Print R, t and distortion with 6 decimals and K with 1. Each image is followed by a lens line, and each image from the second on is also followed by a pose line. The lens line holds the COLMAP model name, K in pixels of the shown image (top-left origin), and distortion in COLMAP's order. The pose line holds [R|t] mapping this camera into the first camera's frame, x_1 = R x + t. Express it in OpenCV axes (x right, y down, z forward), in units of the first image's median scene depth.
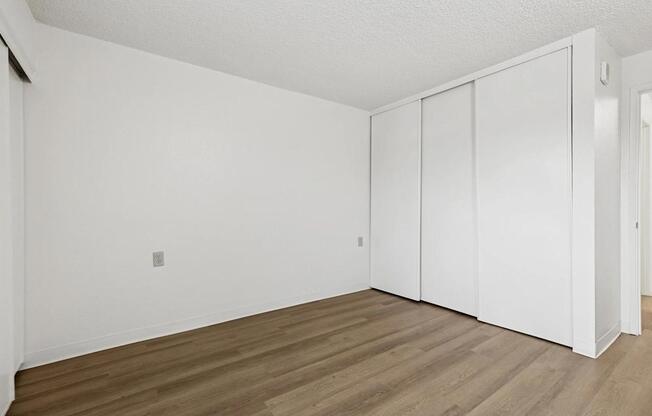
lens RADIAL K [[296.9, 0, 324.1], [0, 296.9, 209.4], [0, 0, 1]] dist [0.010557, -0.002021]
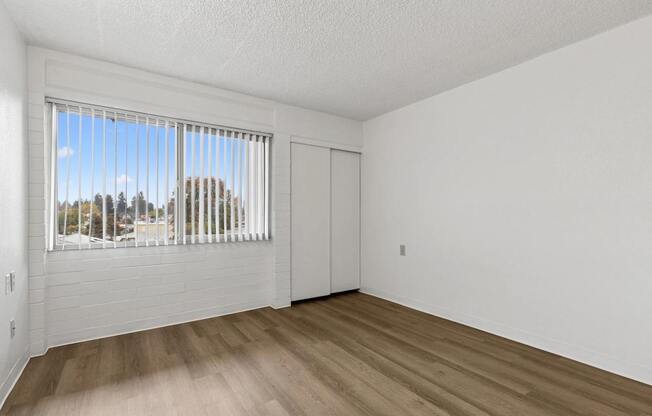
lens RADIAL K [[296.9, 0, 326.2], [0, 296.9, 211.8], [0, 0, 1]] dist [0.010557, -0.002021]
pose [[-0.020069, -0.008099, -0.999766, 0.941948], [-0.008641, 0.999931, -0.007927, -0.001117], [0.999761, 0.008480, -0.020137, 0.719576]]
